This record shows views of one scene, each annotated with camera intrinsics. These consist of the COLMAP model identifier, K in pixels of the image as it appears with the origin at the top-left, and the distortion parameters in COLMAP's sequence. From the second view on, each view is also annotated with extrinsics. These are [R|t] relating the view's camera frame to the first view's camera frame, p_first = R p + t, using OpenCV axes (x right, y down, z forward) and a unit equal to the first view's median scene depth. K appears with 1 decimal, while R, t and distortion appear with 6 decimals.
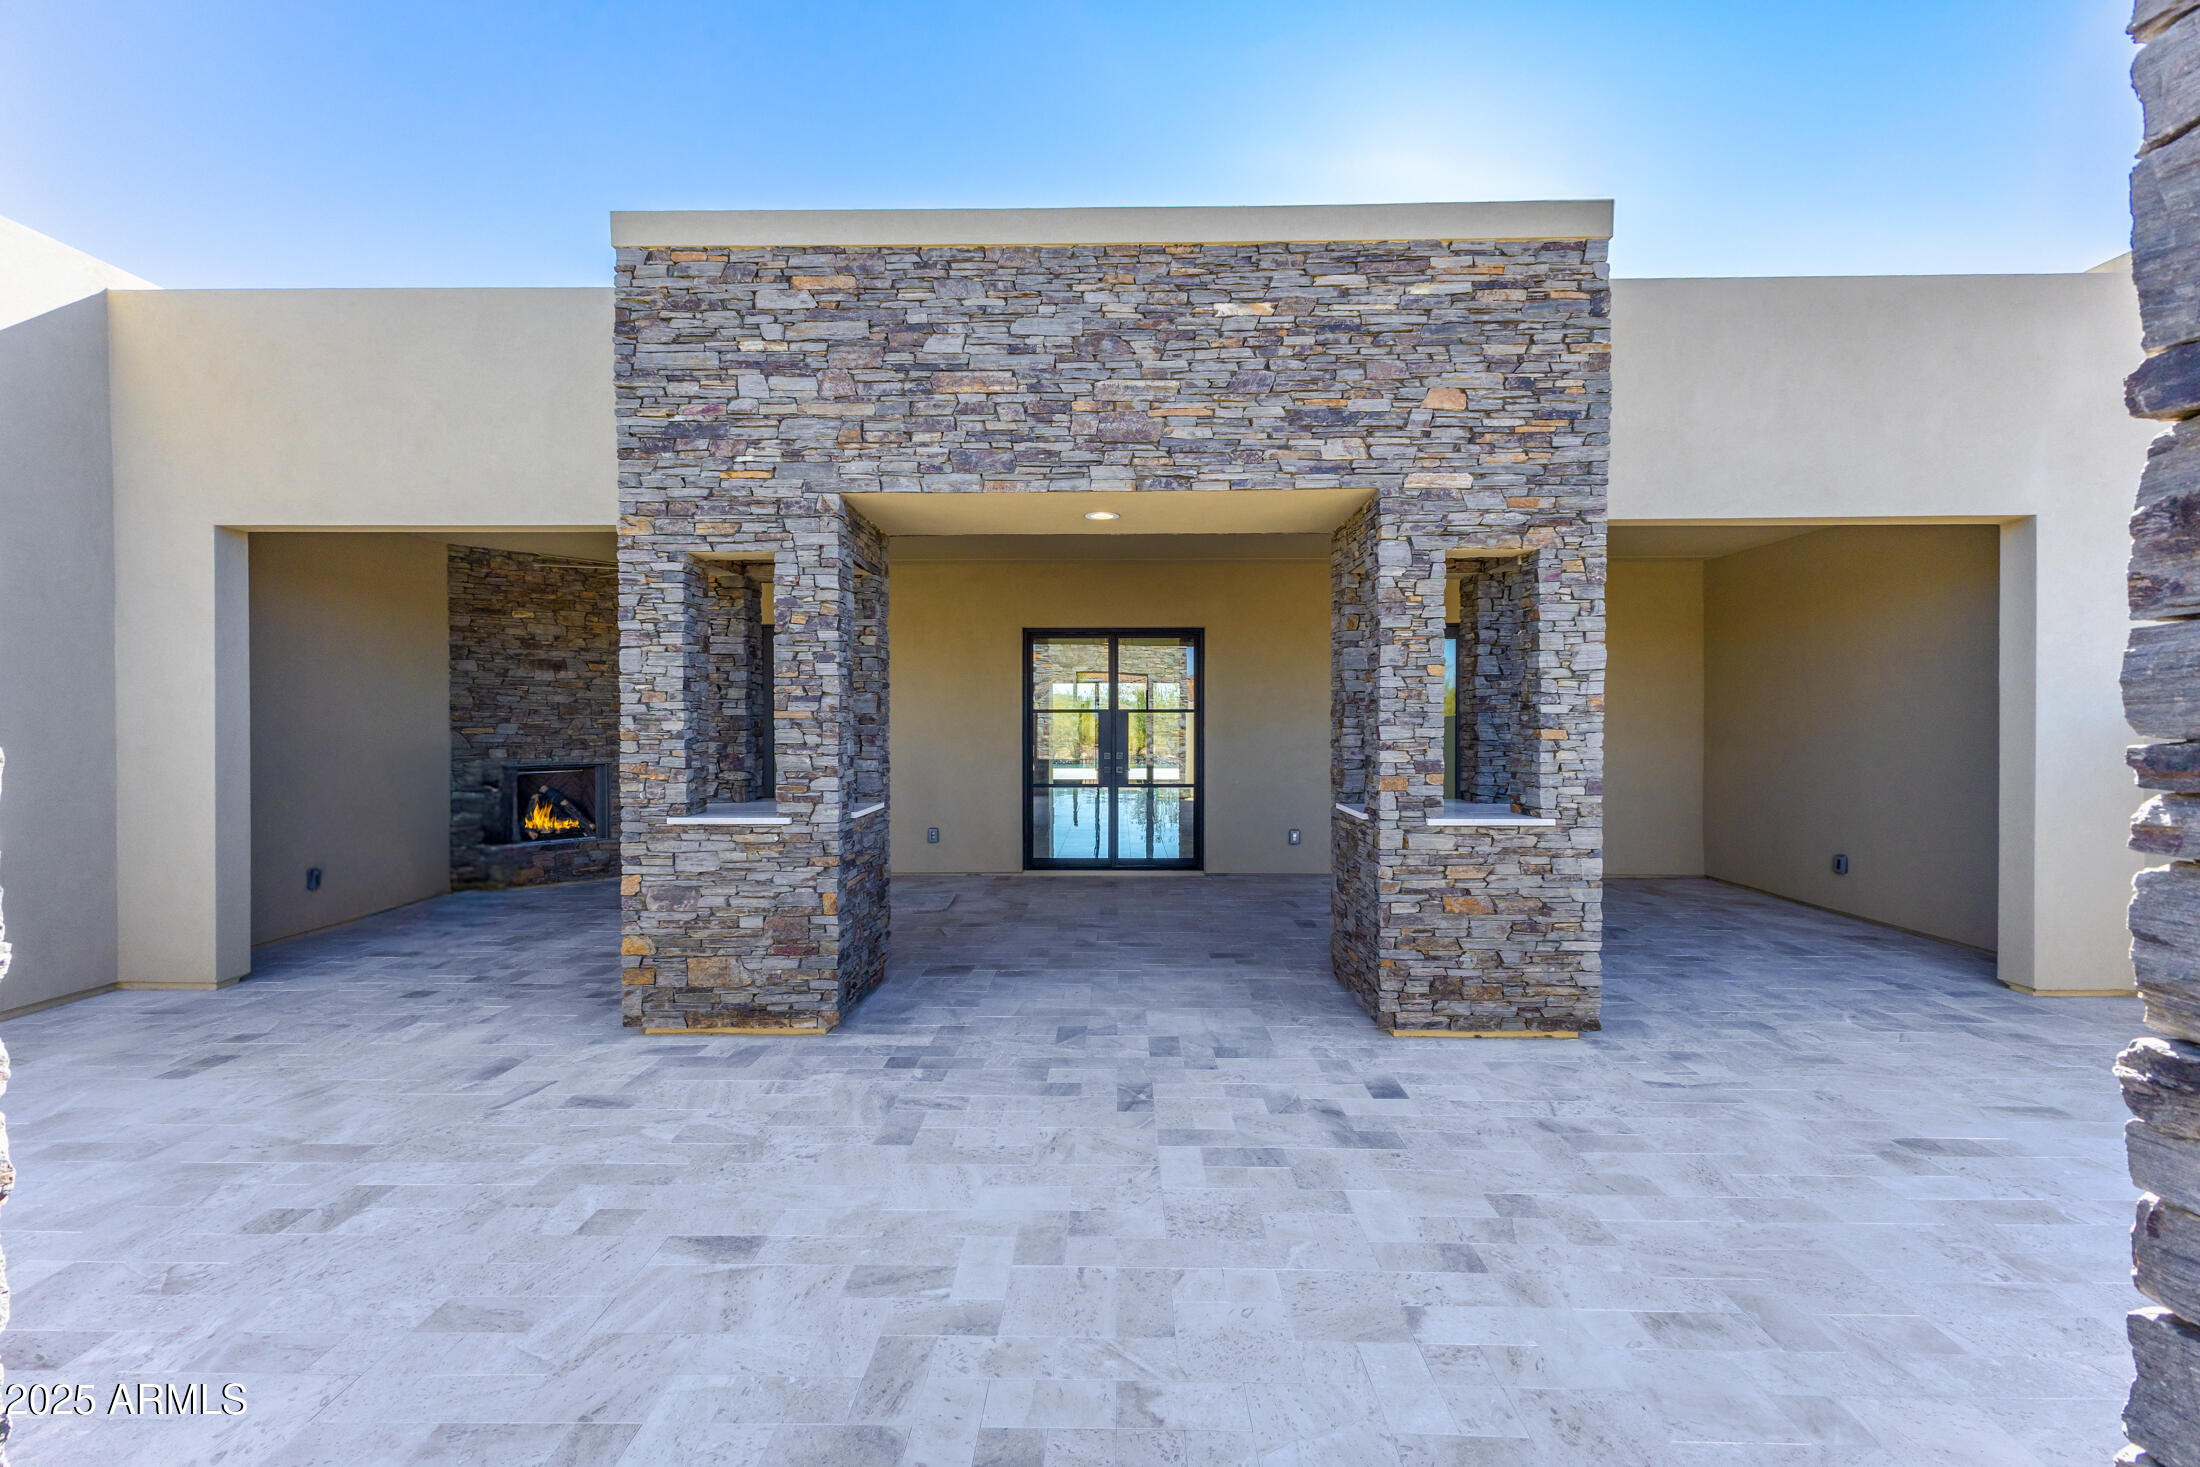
lens RADIAL K [[928.9, 0, 1099.4], [0, 928.9, 724.5], [0, 0, 1]] dist [0.006643, -0.000097]
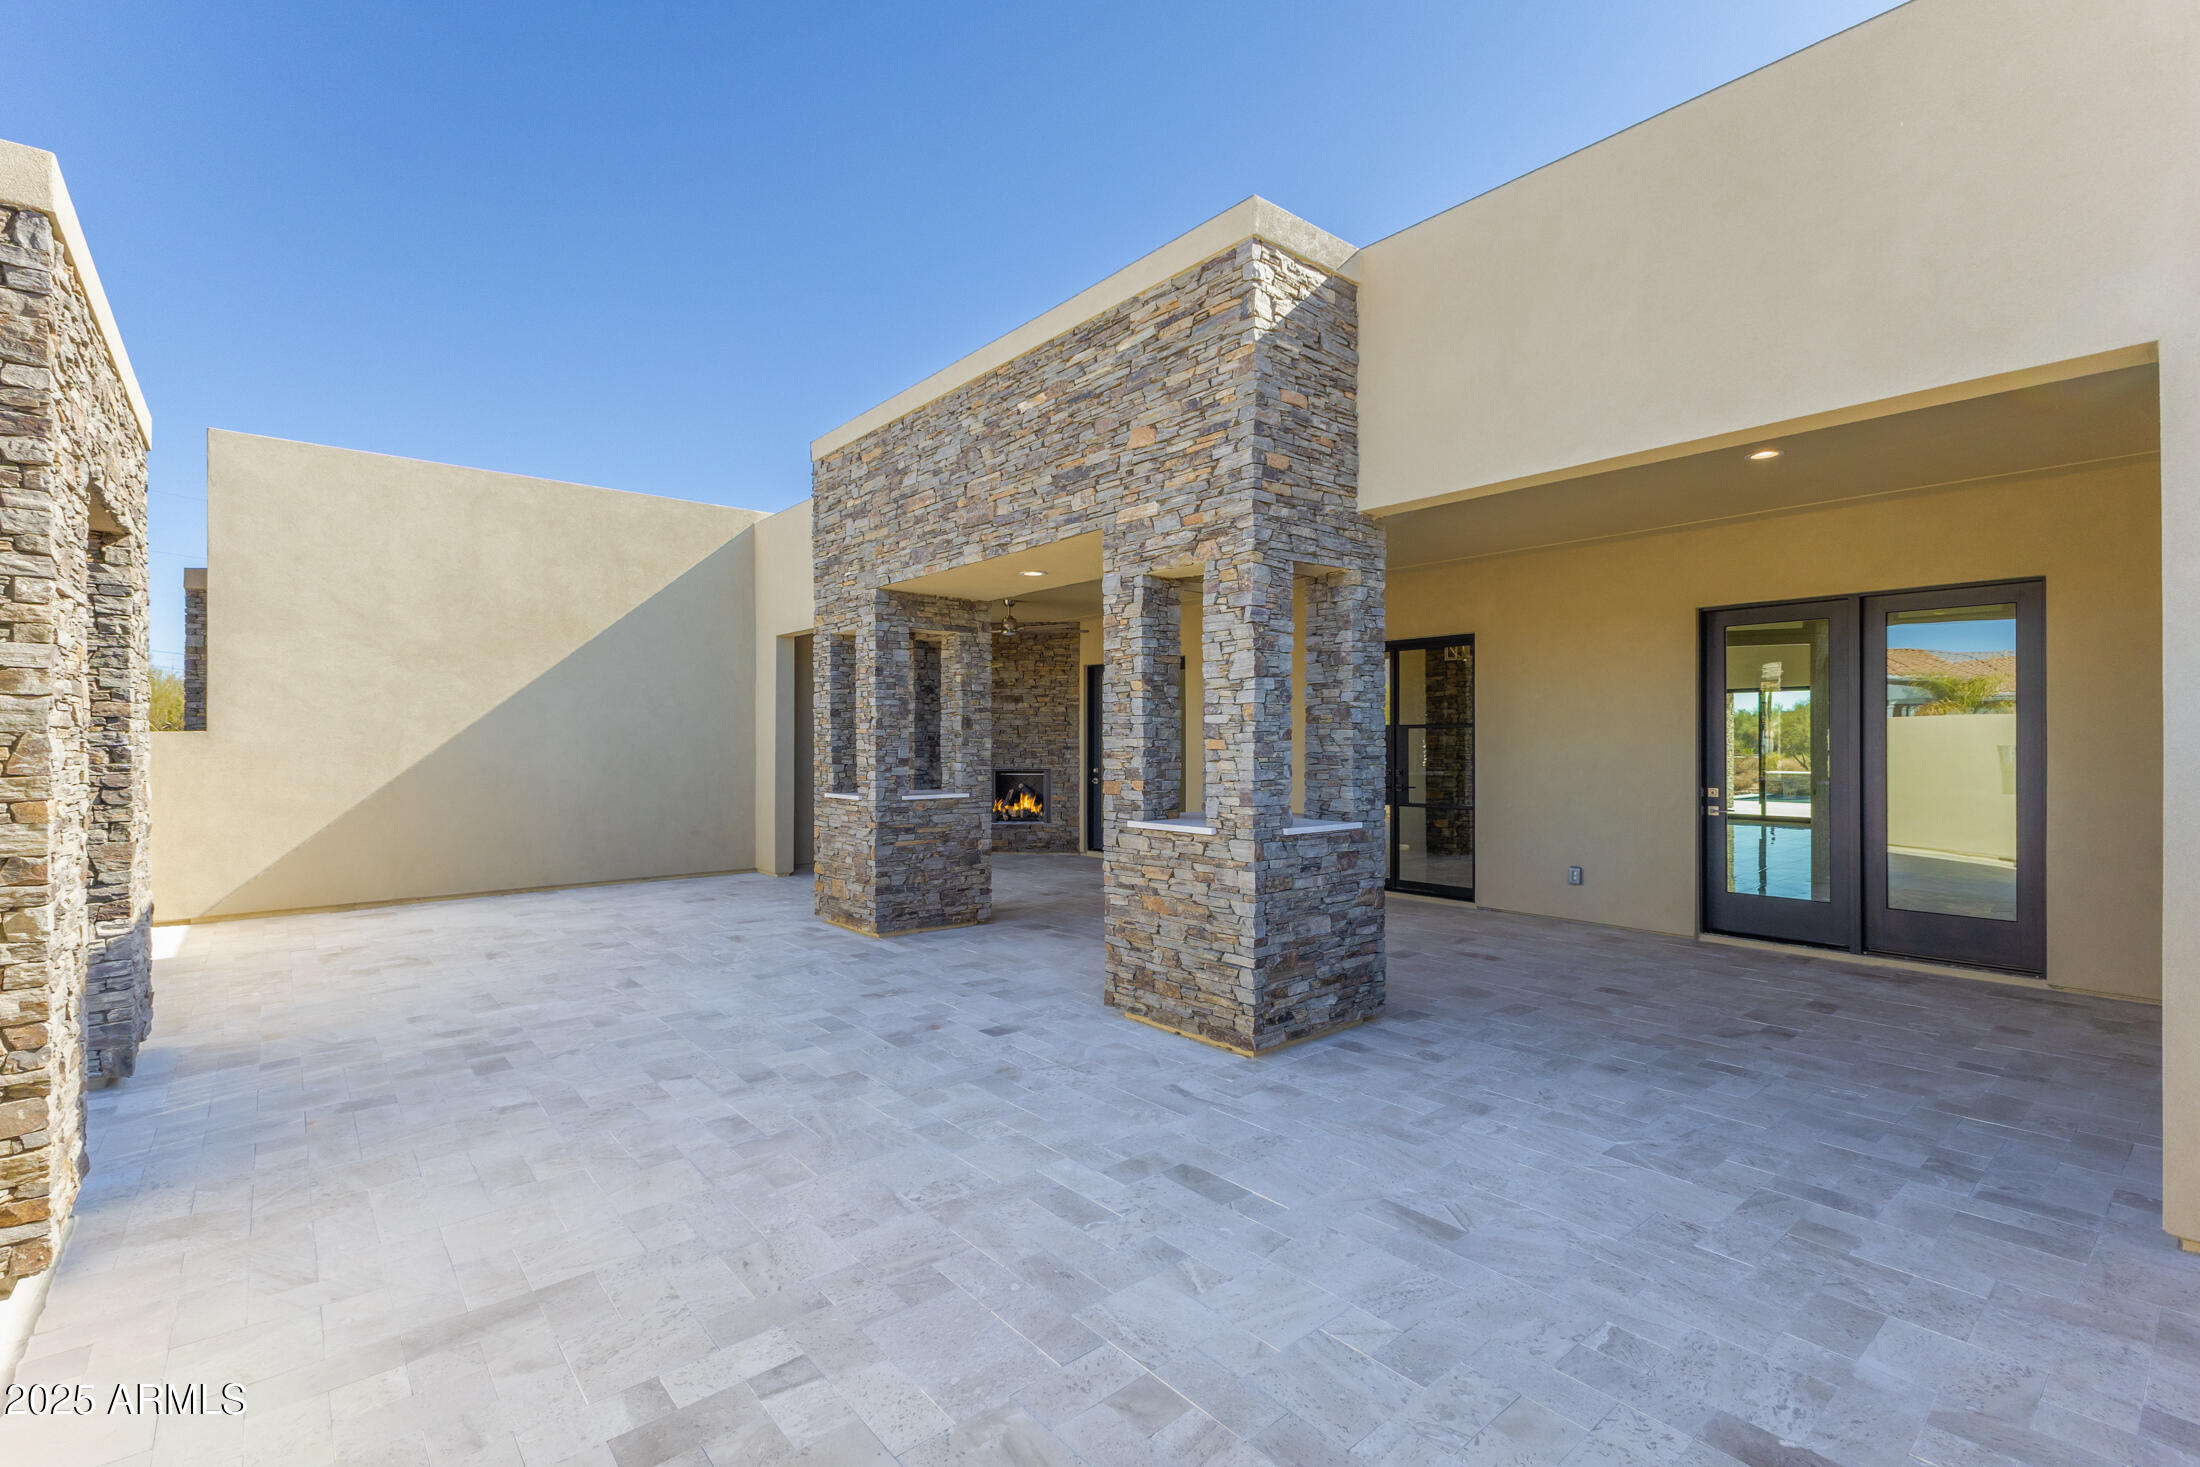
lens RADIAL K [[975.3, 0, 1100.0], [0, 975.3, 733.5], [0, 0, 1]] dist [0.002772, 0.000704]
pose [[0.661074, -0.006327, -0.750294, 1.195847], [-0.003855, 0.999923, -0.011828, 0.011925], [0.750311, 0.010712, 0.660998, 0.209123]]
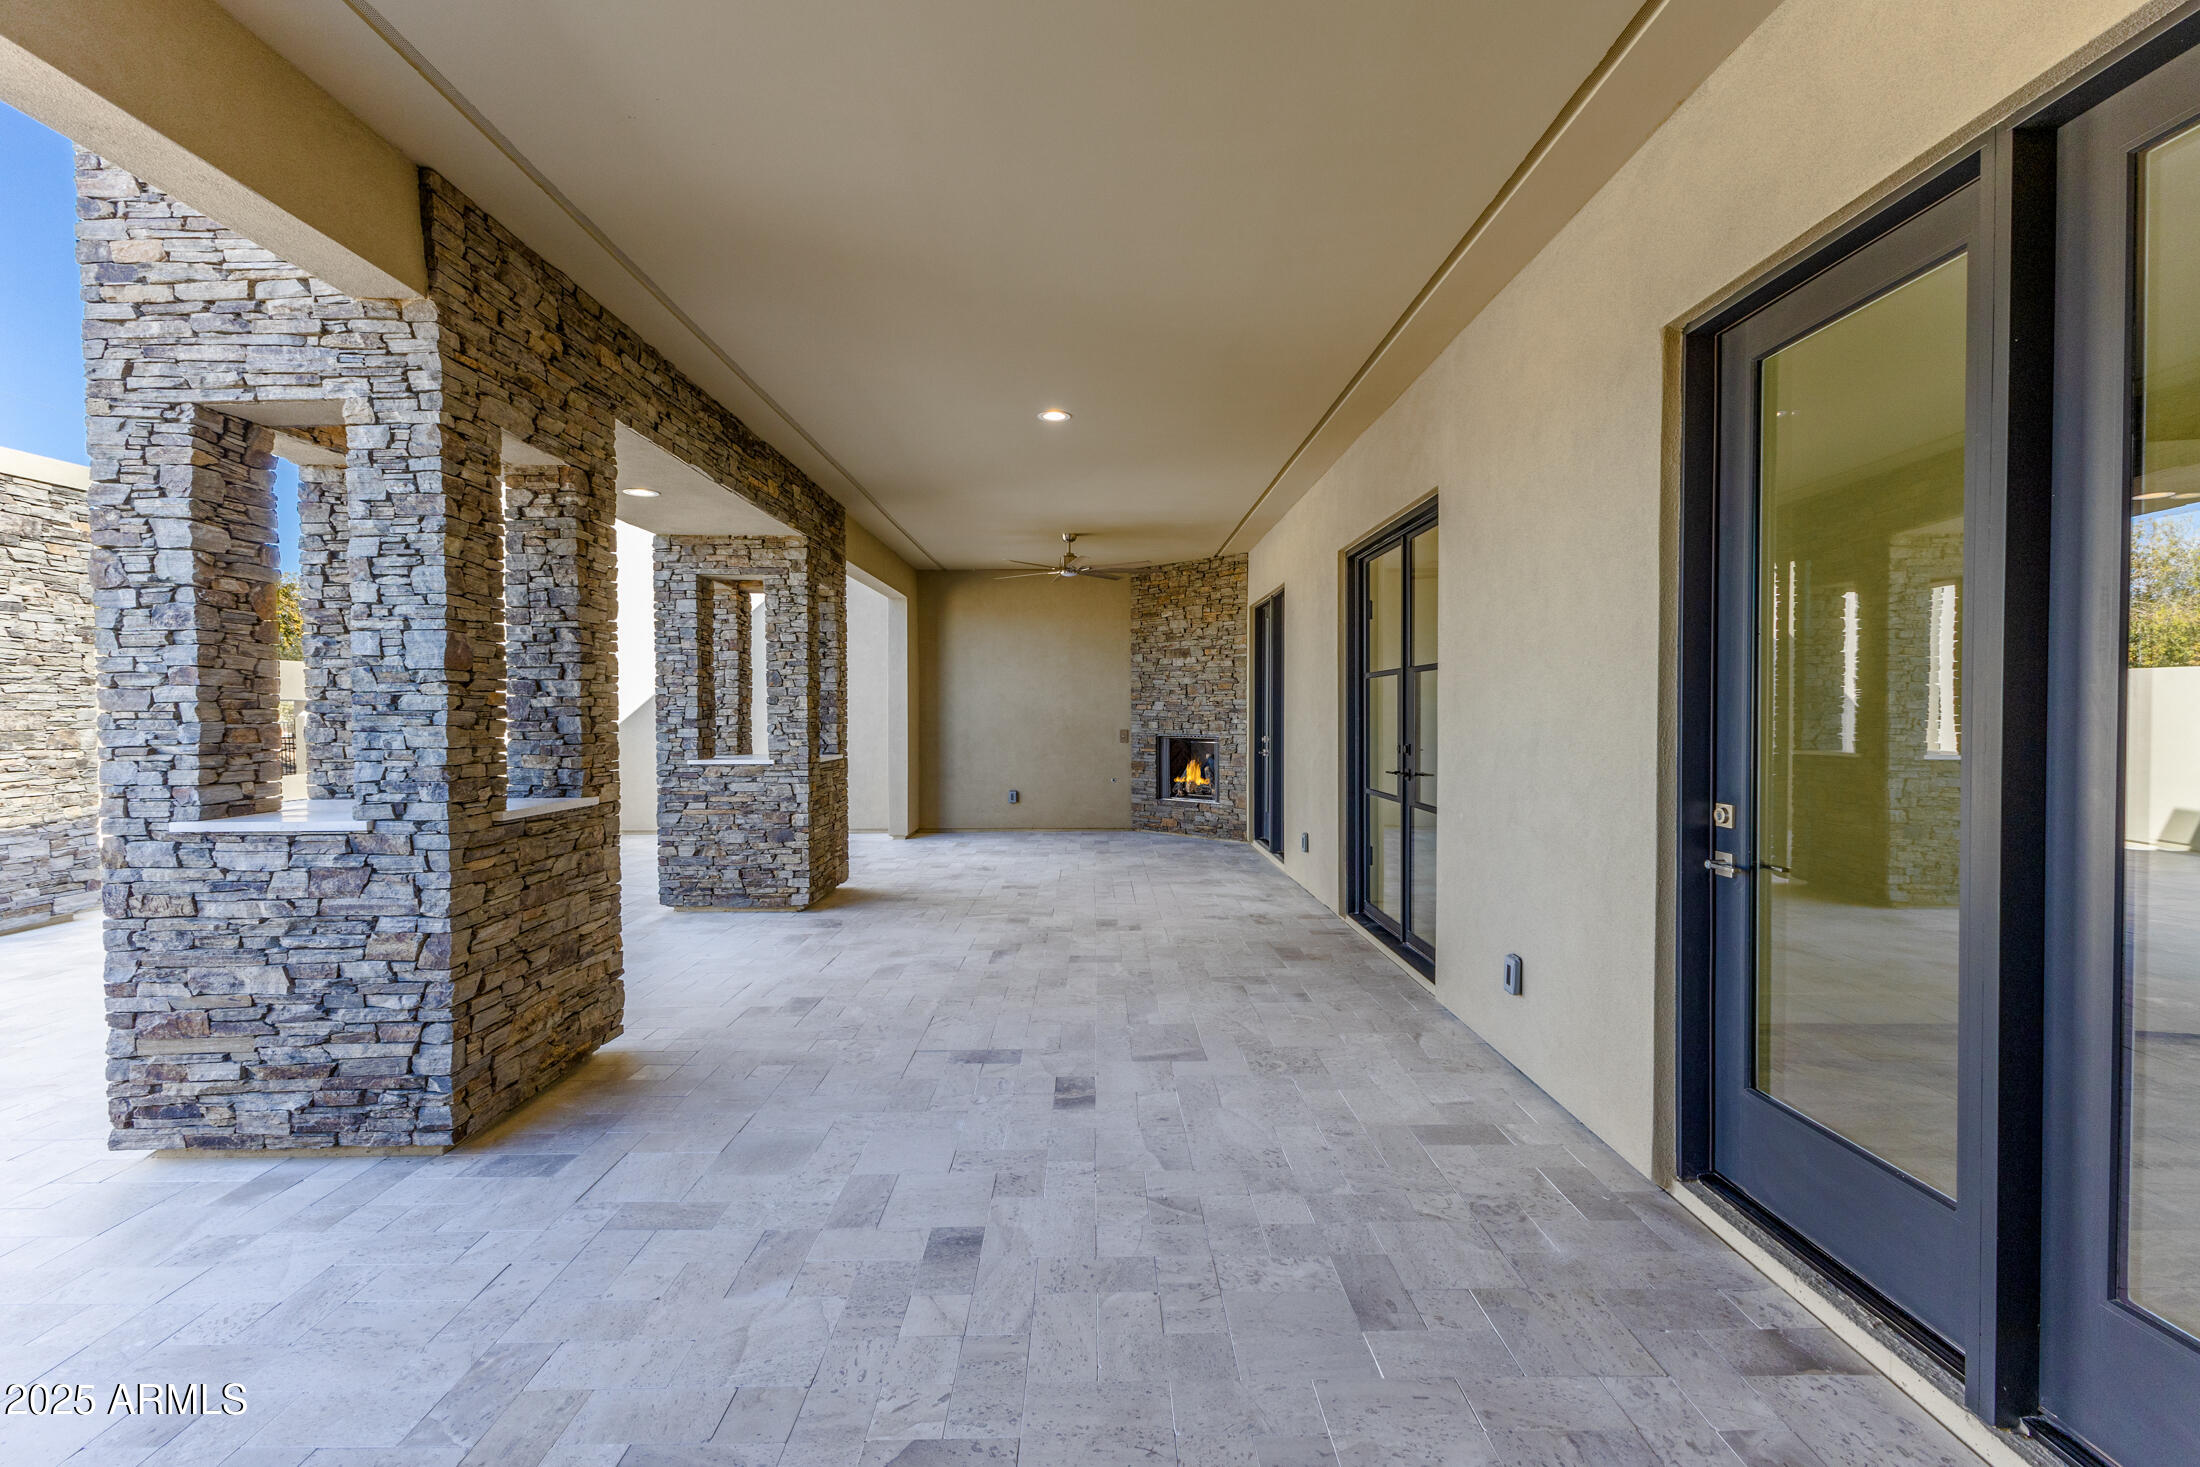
lens RADIAL K [[950.0, 0, 1103.2], [0, 950.0, 729.7], [0, 0, 1]] dist [0.009069, 0.000162]
pose [[0.034629, 0.020169, -0.999197, 1.226863], [-0.002728, 0.999795, 0.020087, 0.020905], [0.999397, 0.002030, 0.034677, 1.639741]]
